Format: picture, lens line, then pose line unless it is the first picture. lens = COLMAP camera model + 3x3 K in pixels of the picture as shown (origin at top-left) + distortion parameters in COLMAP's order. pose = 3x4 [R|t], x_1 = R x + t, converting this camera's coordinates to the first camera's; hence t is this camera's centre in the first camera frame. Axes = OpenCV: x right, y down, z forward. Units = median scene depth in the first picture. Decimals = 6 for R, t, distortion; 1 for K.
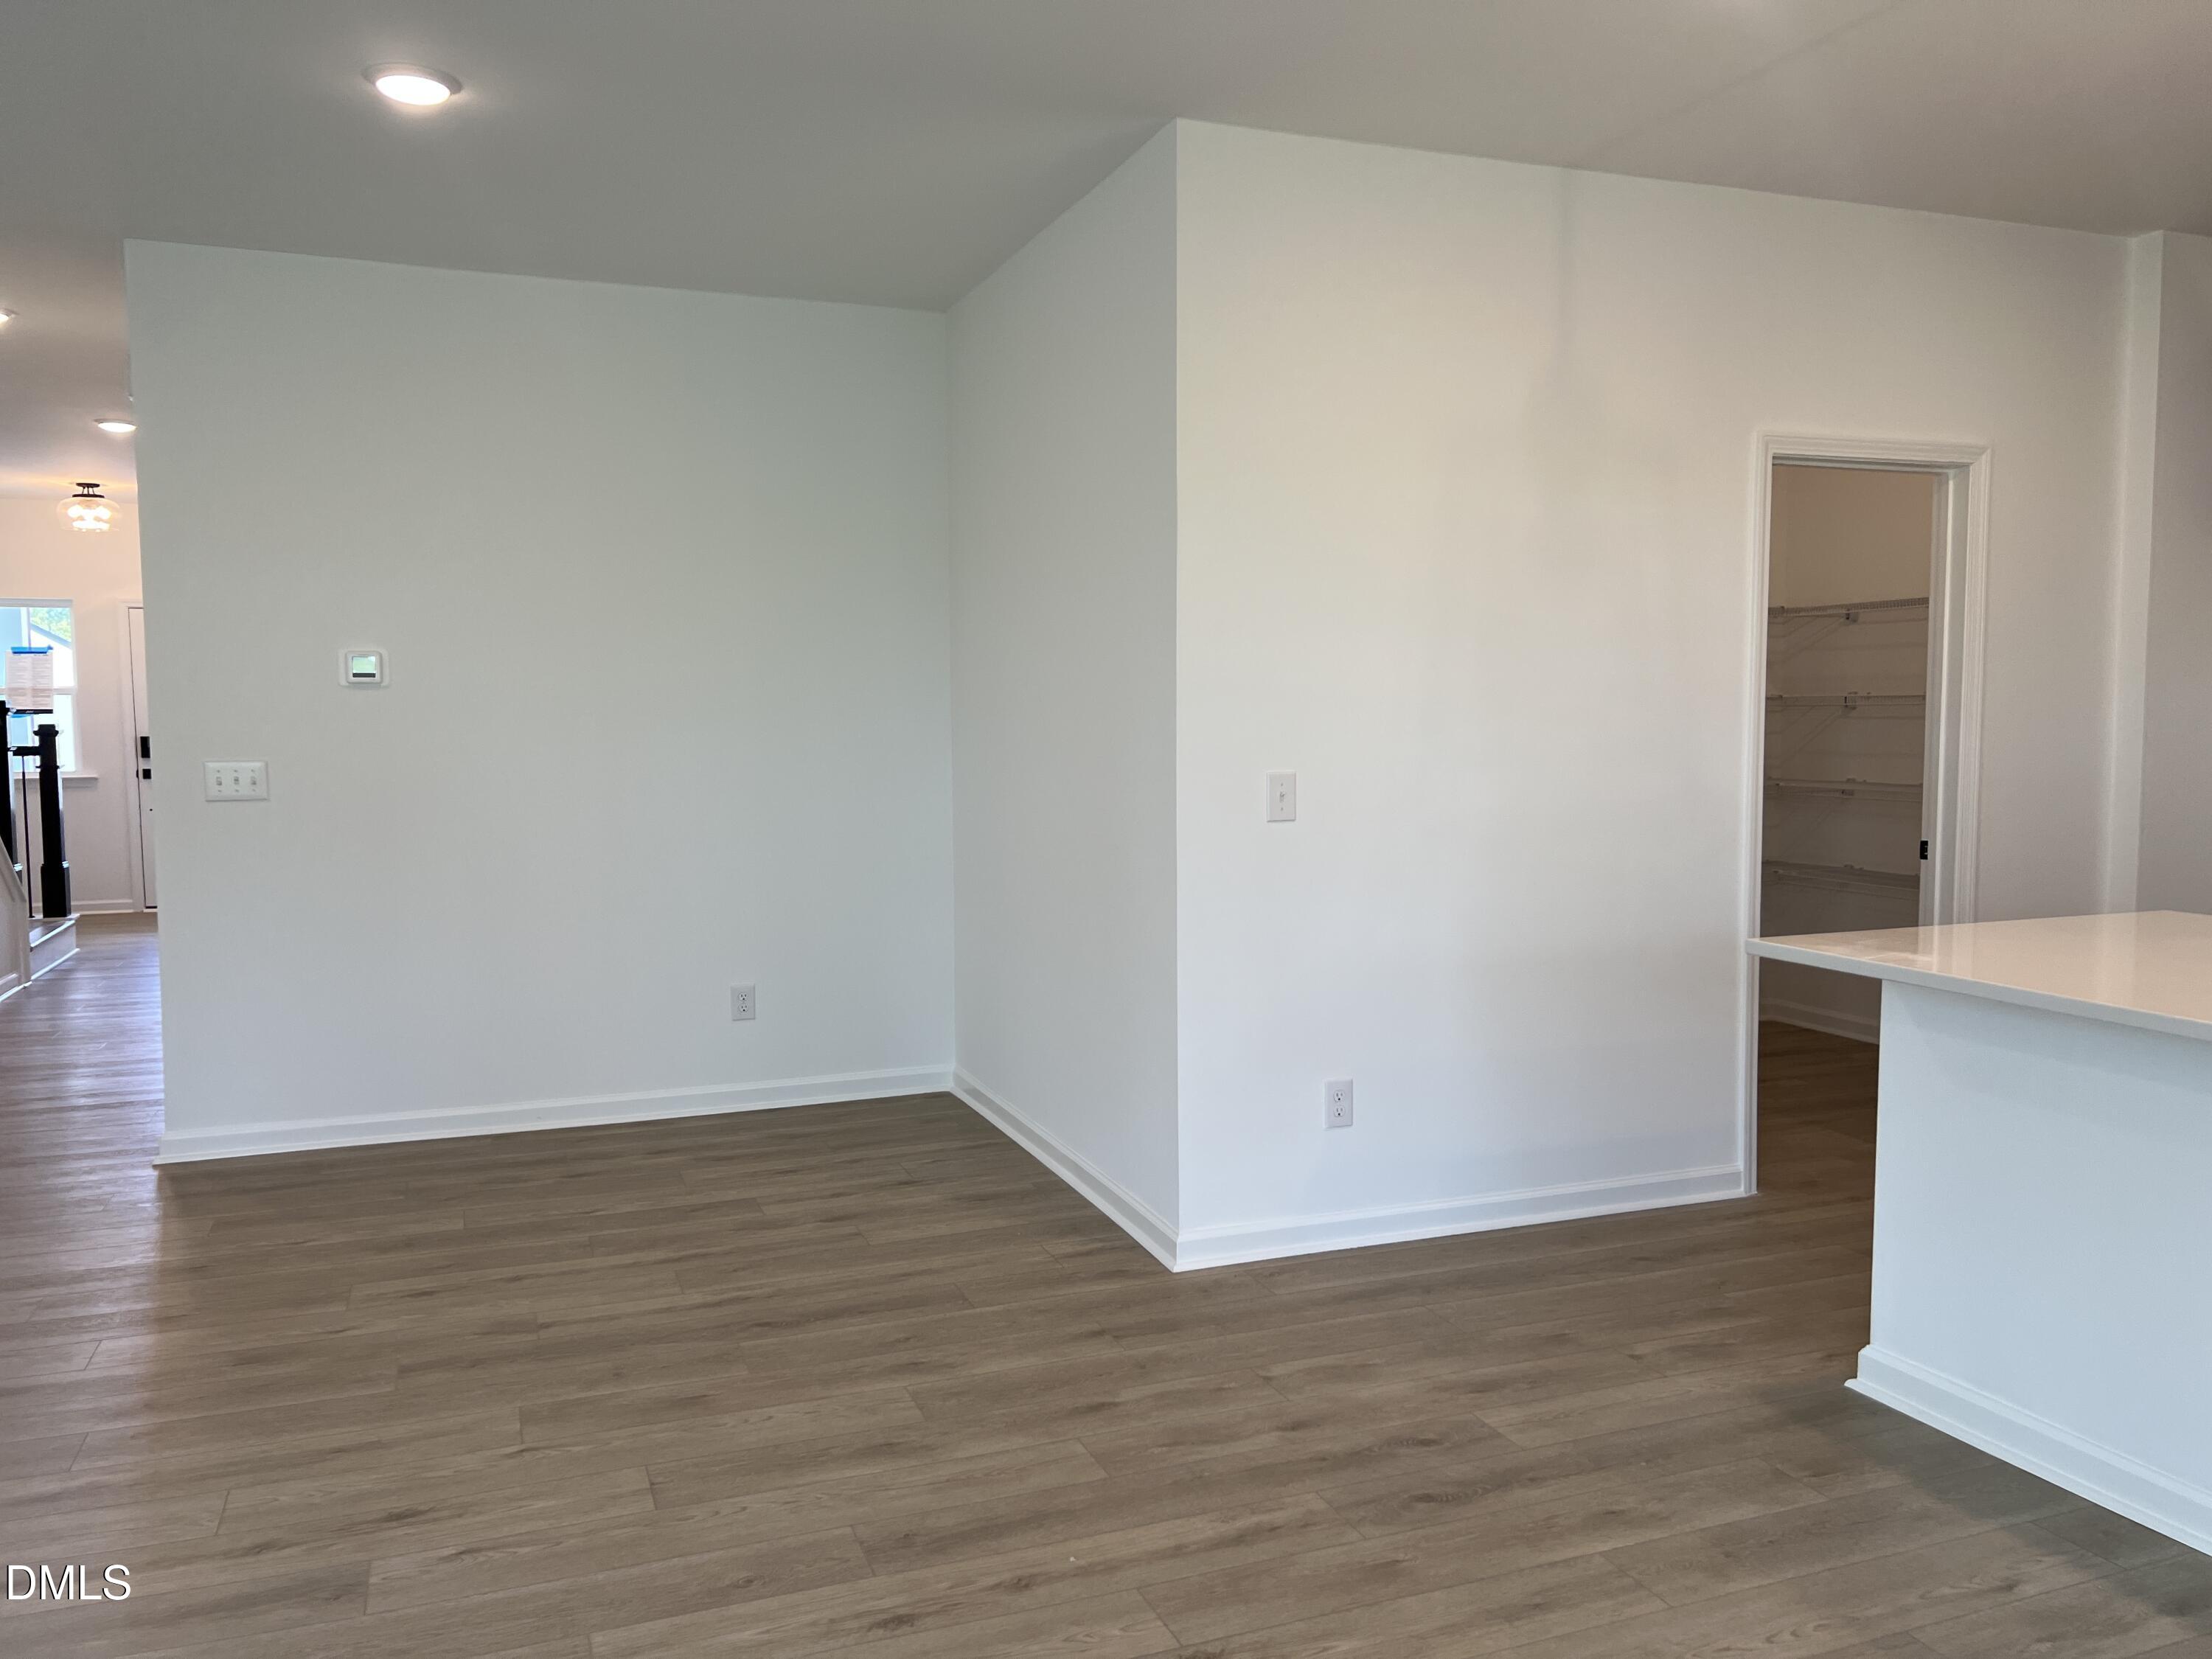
lens RADIAL K [[1674.3, 0, 1105.2], [0, 1674.3, 833.0], [0, 0, 1]] dist [0.031479, 0.001435]
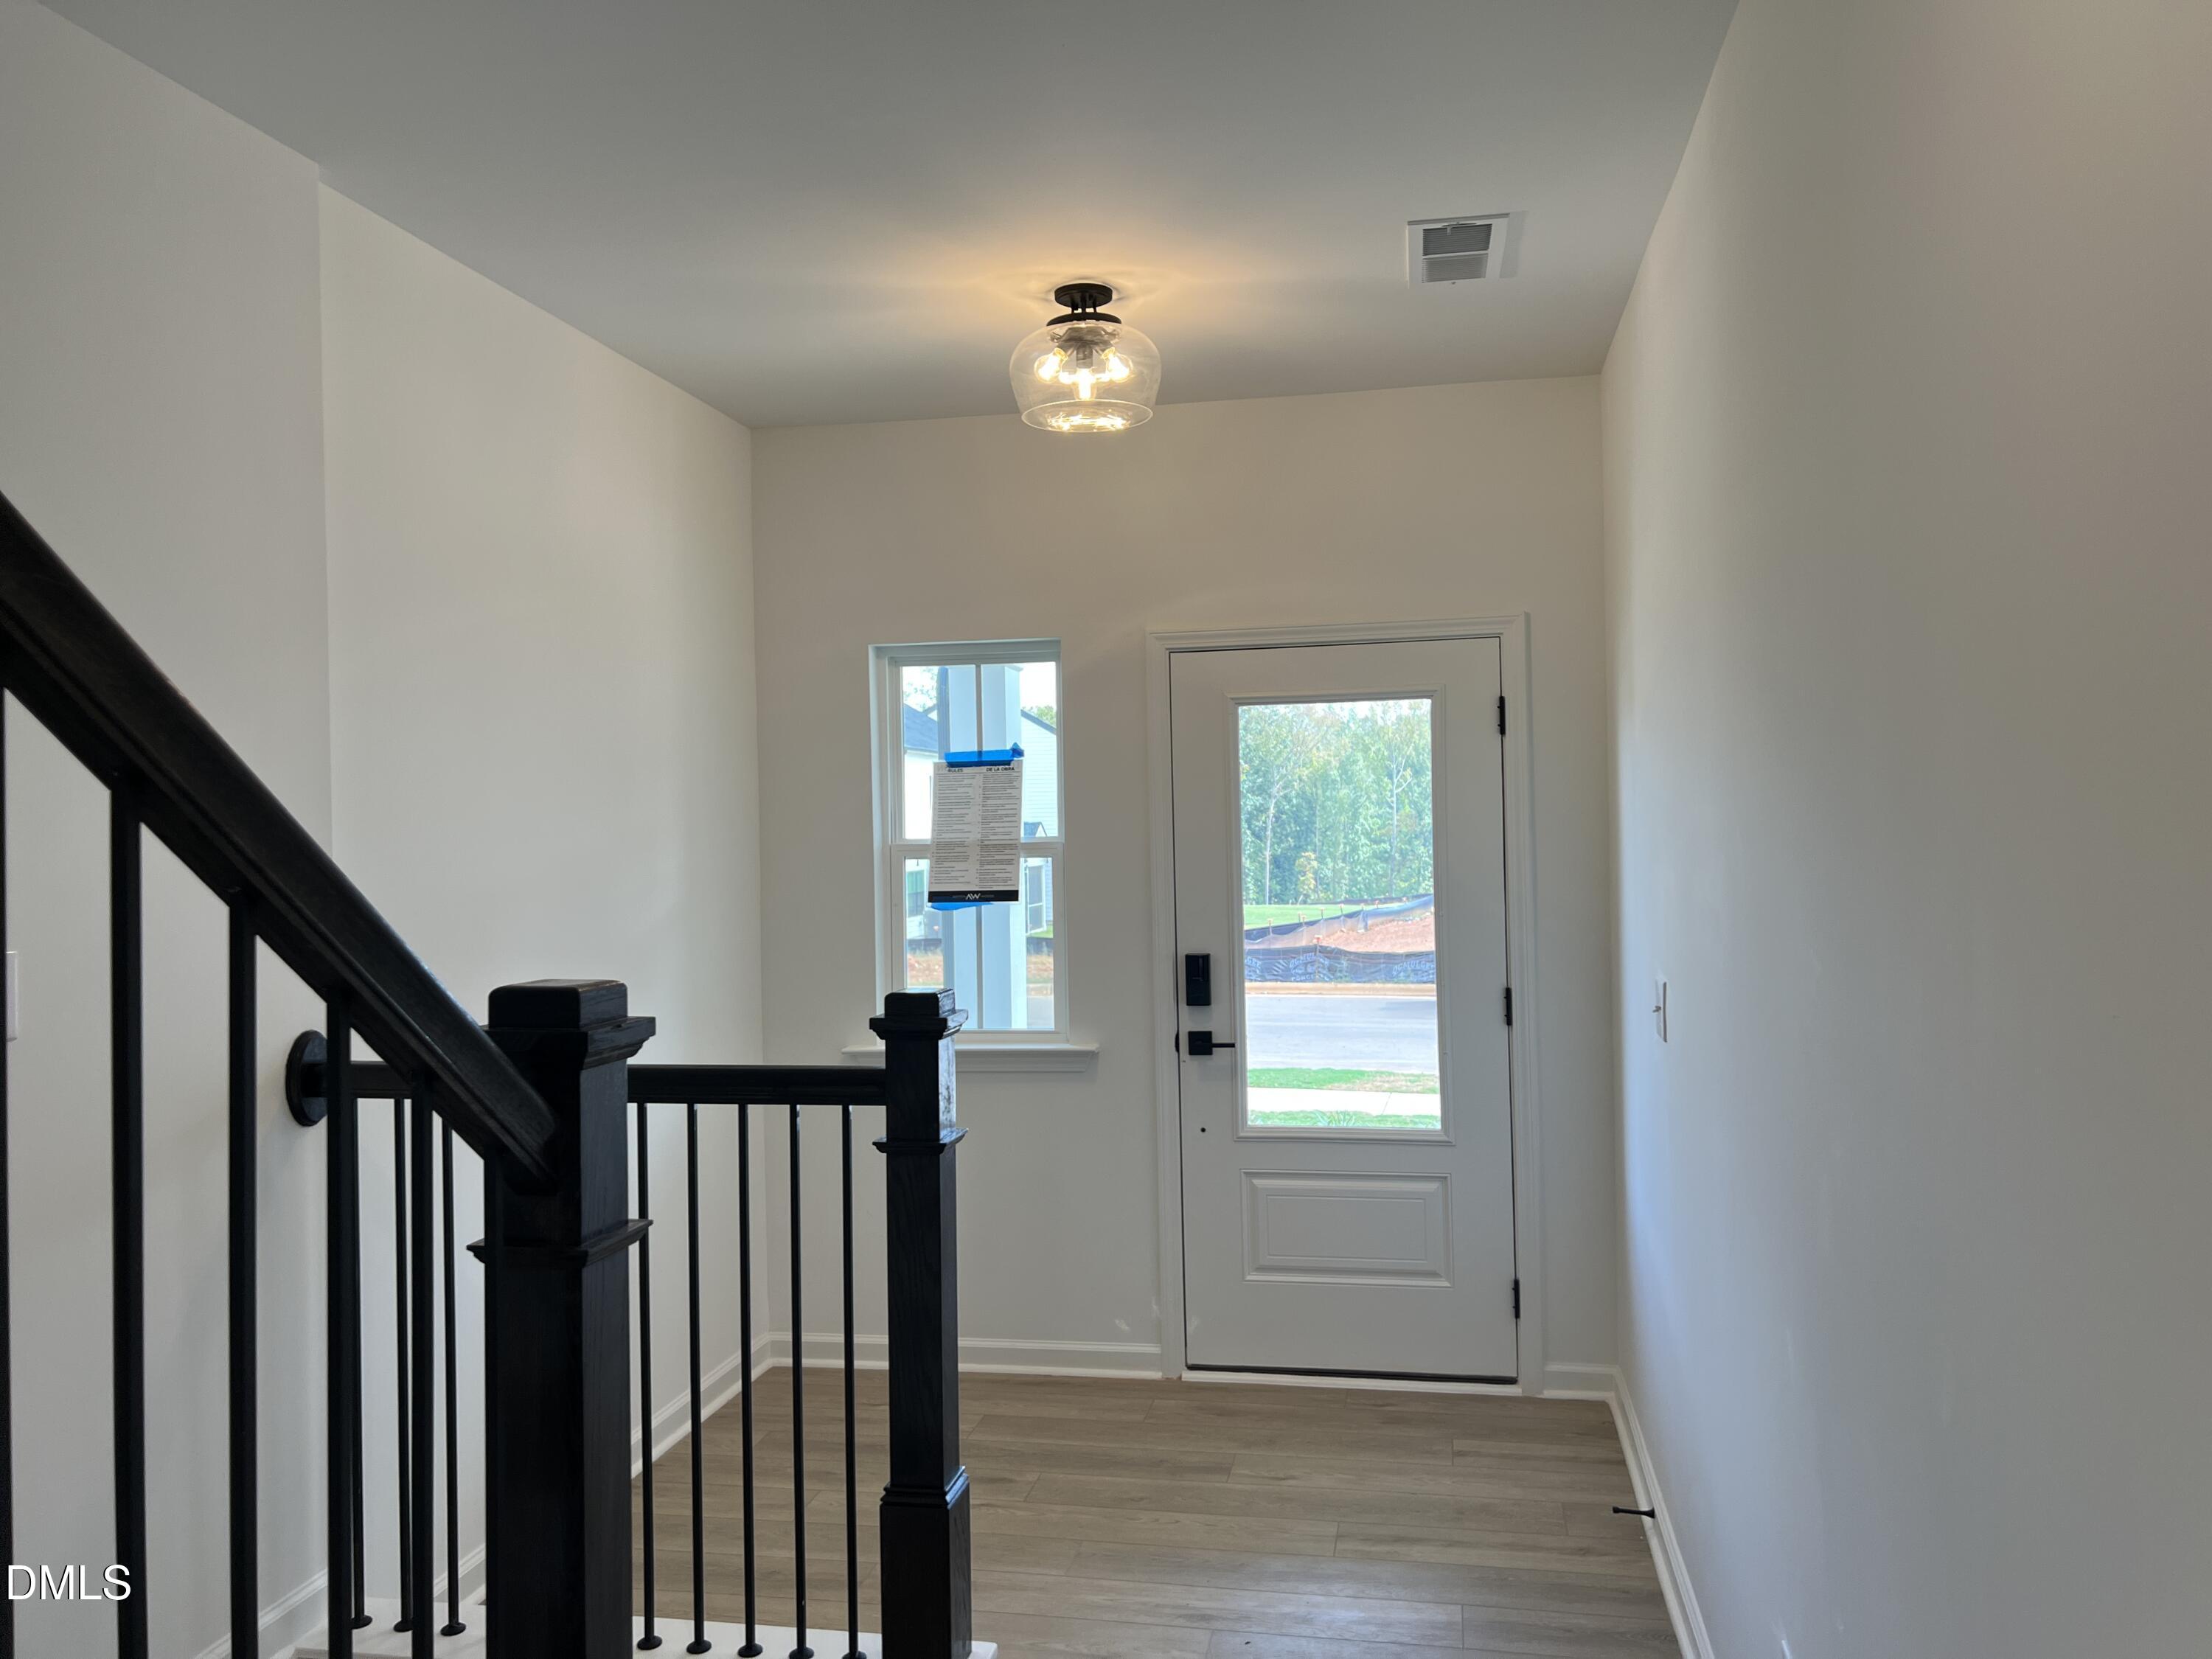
lens RADIAL K [[1674.3, 0, 1106.2], [0, 1674.3, 826.1], [0, 0, 1]] dist [0.031479, 0.001435]
pose [[0.846166, -0.016520, -0.532663, -0.372682], [-0.021948, 0.997591, -0.065805, -0.061851], [0.532467, 0.067373, 0.843765, 0.649798]]
